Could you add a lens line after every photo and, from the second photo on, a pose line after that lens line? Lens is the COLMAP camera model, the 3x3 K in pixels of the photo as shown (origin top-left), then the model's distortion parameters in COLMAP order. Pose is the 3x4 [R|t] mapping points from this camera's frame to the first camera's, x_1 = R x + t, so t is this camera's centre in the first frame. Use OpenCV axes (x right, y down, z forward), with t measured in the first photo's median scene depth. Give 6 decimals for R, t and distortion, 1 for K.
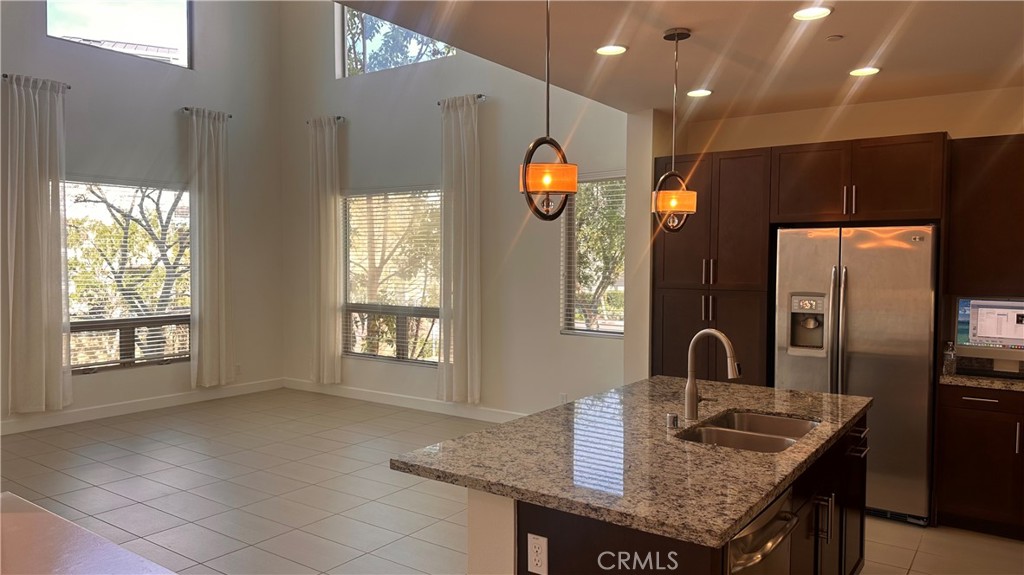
lens RADIAL K [[702.7, 0, 539.1], [0, 702.7, 290.2], [0, 0, 1]] dist [-0.006239, -0.022481]
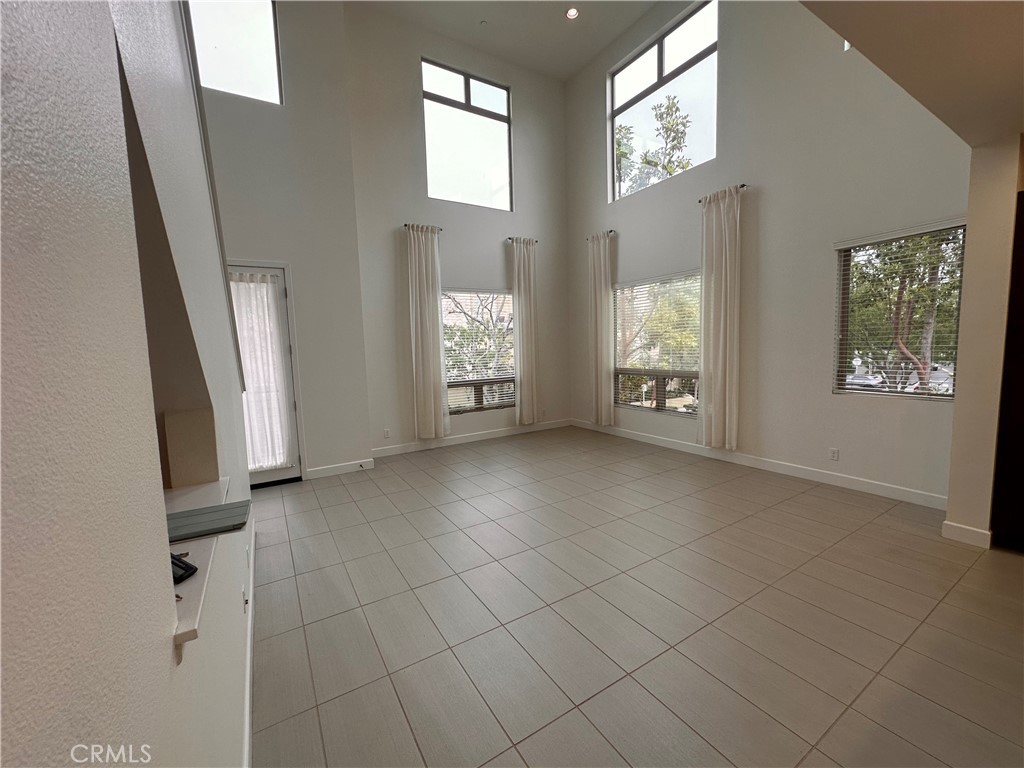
lens RADIAL K [[409.5, 0, 516.8], [0, 409.5, 383.7], [0, 0, 1]] dist [-0.001839, 0.000854]
pose [[0.908616, 0.003346, -0.417618, -0.124626], [0.020191, 0.998447, 0.051929, 0.004041], [0.417143, -0.055616, 0.907137, 0.197071]]
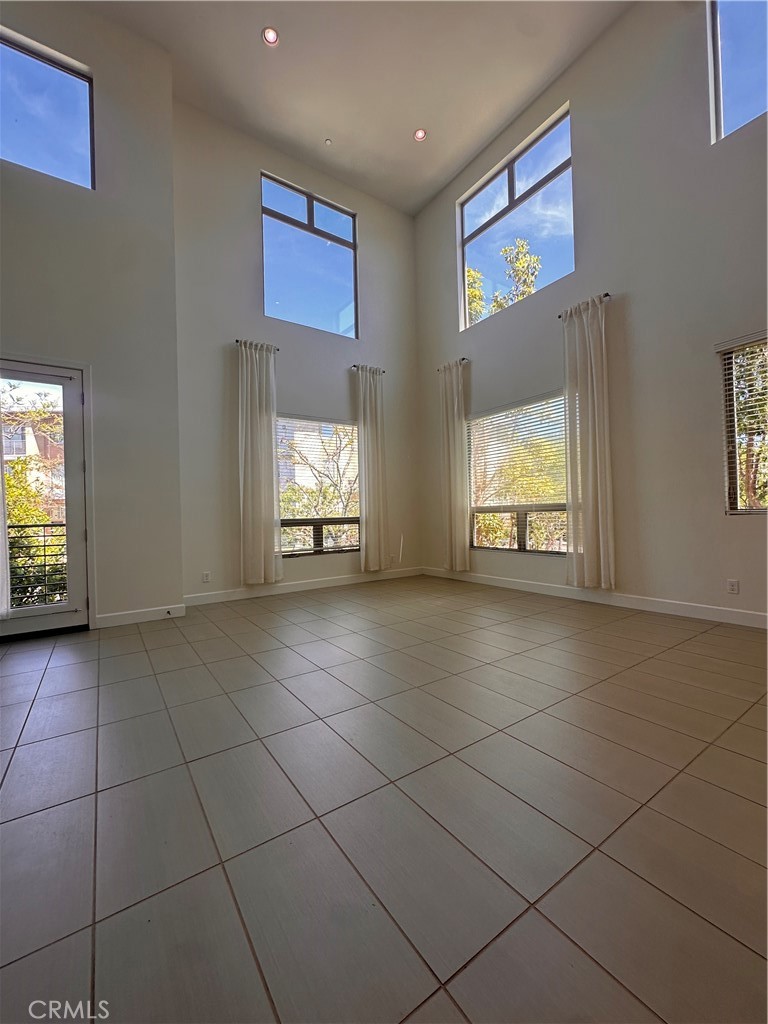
lens RADIAL K [[409.5, 0, 387.4], [0, 409.5, 511.6], [0, 0, 1]] dist [-0.001839, 0.000854]
pose [[0.928202, -0.034763, -0.370450, -0.155066], [0.017666, 0.998621, -0.049444, 0.065431], [0.371658, 0.039350, 0.927536, 0.286335]]
